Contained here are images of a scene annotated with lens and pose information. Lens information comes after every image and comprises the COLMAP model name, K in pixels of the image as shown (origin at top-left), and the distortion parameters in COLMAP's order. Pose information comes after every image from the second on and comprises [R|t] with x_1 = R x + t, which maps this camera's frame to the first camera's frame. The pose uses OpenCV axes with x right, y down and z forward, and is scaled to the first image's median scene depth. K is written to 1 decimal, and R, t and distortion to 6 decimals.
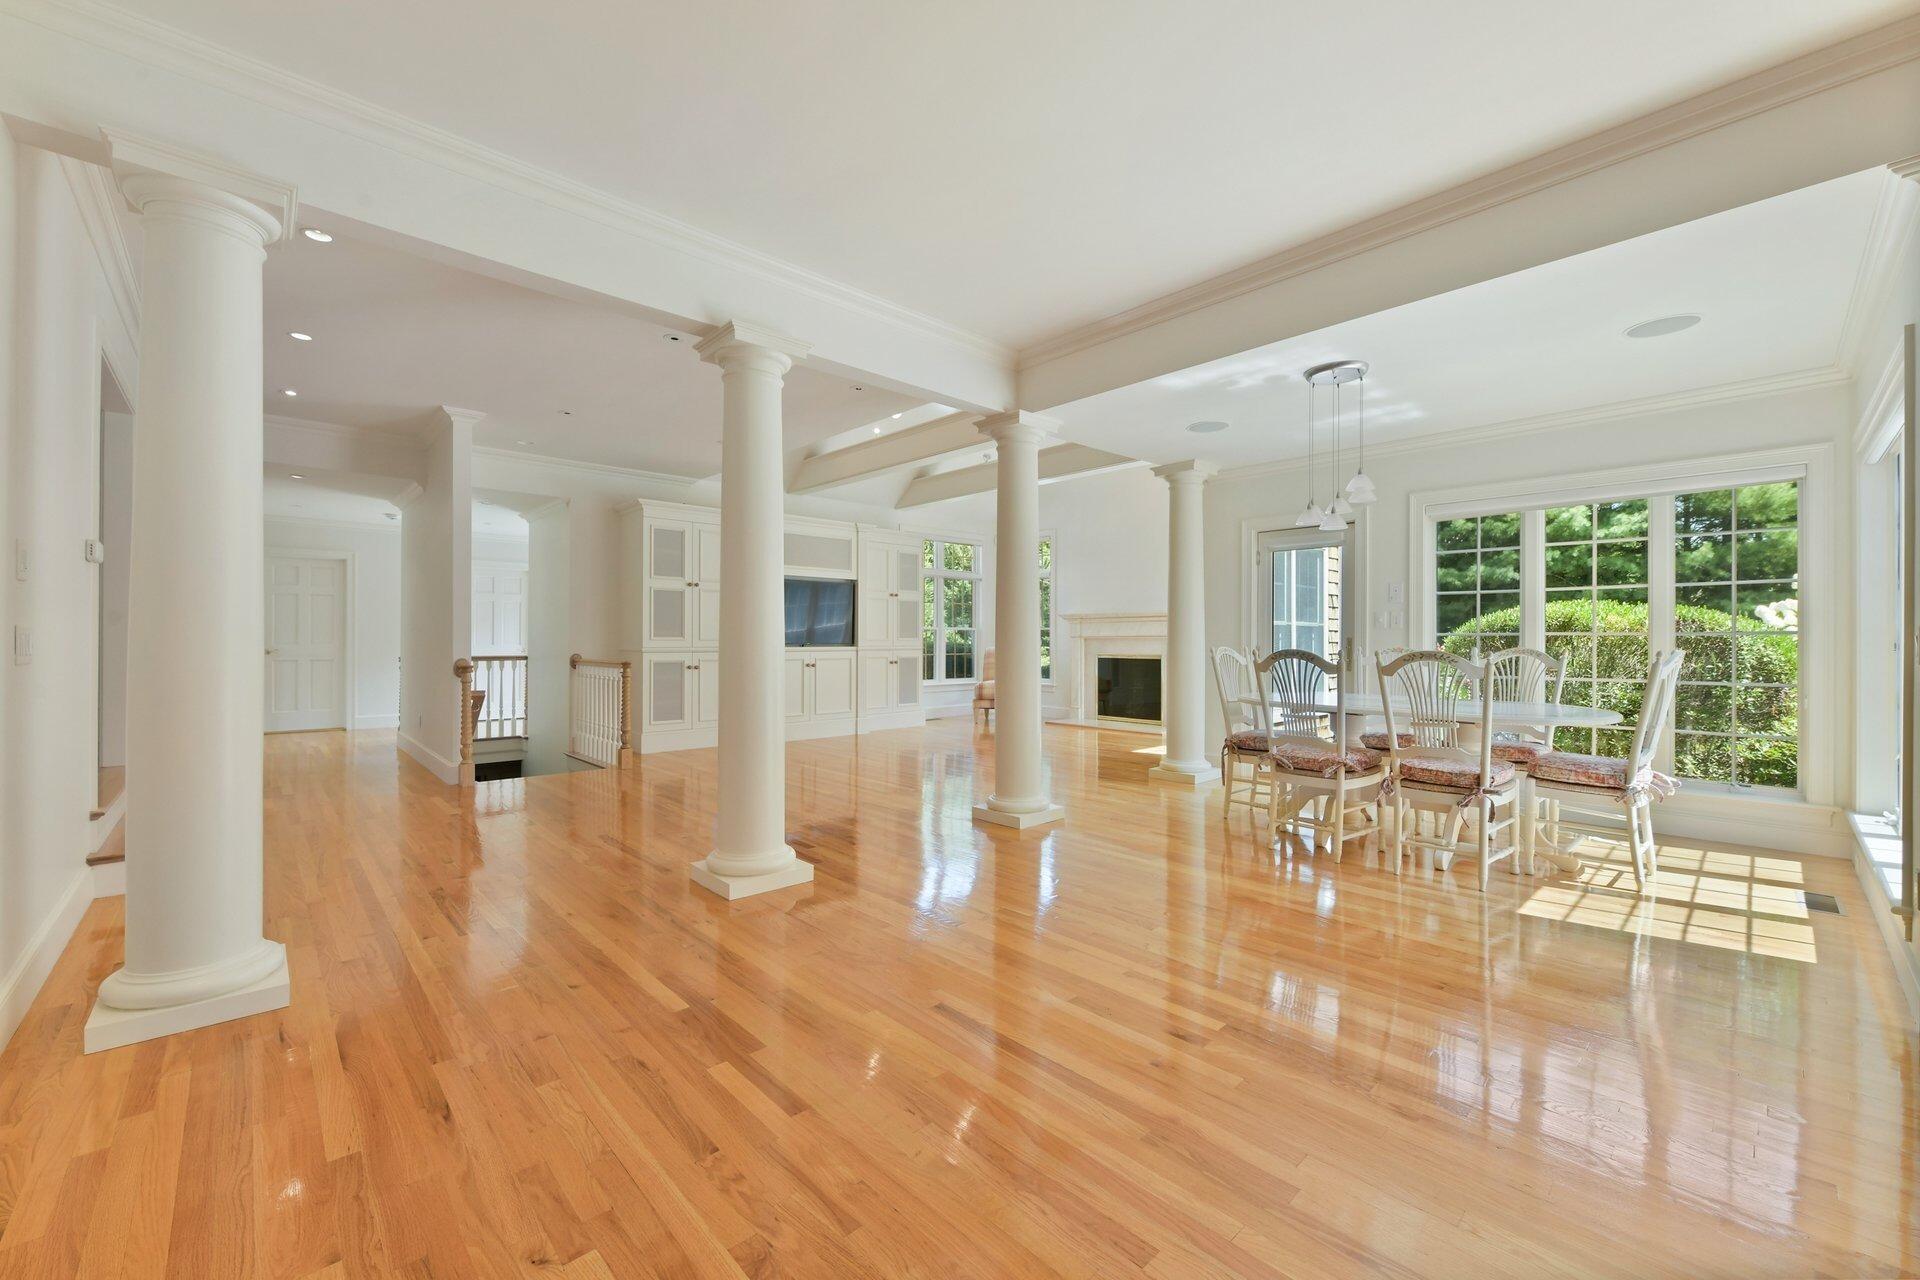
lens RADIAL K [[755.0, 0, 948.2], [0, 755.0, 639.3], [0, 0, 1]] dist [0.002124, -0.000370]
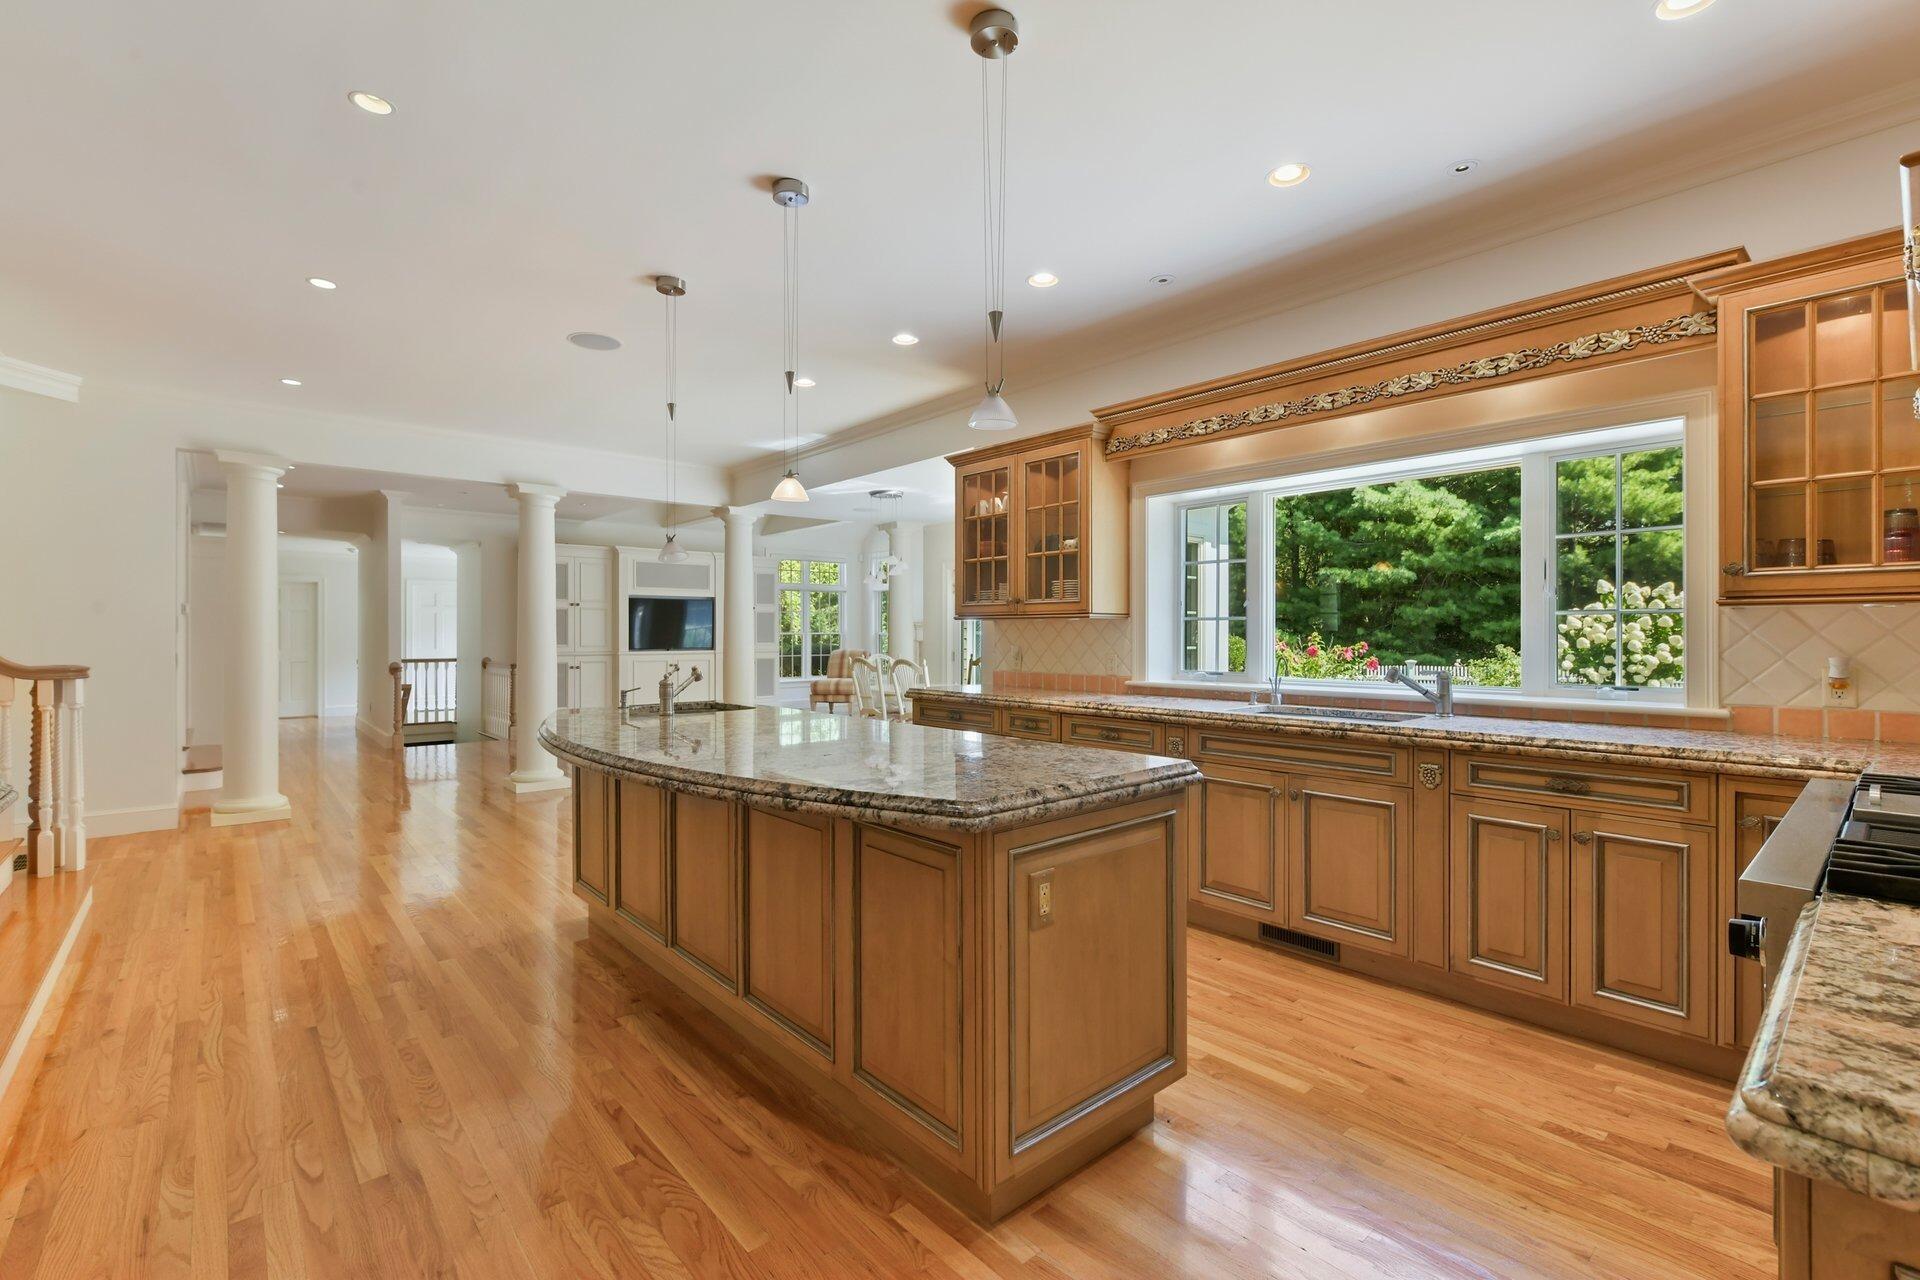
lens RADIAL K [[843.7, 0, 961.9], [0, 843.7, 640.6], [0, 0, 1]] dist [0.000420, -0.000024]
pose [[0.999773, -0.004218, -0.020864, 0.270226], [0.004381, 0.999960, 0.007794, -0.013096], [0.020830, -0.007884, 0.999752, -0.337450]]
